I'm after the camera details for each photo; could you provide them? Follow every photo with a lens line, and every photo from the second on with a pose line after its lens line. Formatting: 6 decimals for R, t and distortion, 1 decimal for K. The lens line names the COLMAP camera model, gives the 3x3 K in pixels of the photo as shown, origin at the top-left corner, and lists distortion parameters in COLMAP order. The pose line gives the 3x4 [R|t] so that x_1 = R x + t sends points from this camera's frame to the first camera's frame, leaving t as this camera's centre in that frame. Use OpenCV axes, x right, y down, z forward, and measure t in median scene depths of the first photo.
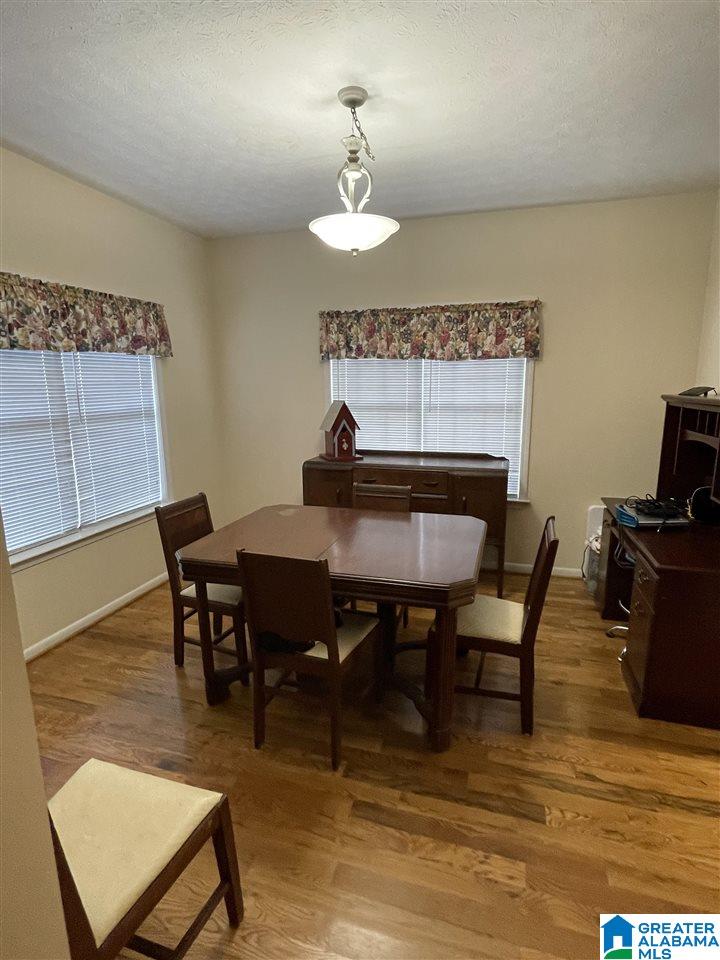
lens RADIAL K [[479.1, 0, 360.0], [0, 479.1, 480.0], [0, 0, 1]] dist [0.014950, -0.000145]
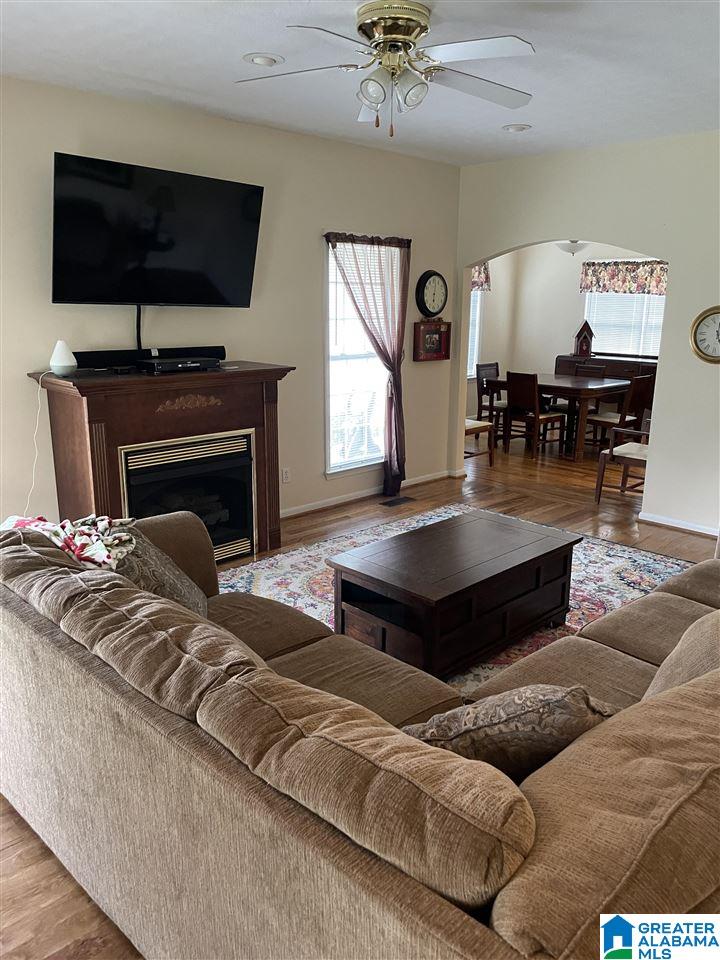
lens RADIAL K [[724.2, 0, 360.0], [0, 724.2, 480.0], [0, 0, 1]] dist [0.105462, -0.138330]
pose [[0.873810, 0.138531, -0.466117, 0.522969], [-0.111507, 0.990103, 0.085224, 0.246668], [0.473310, -0.022495, 0.880609, -1.558681]]
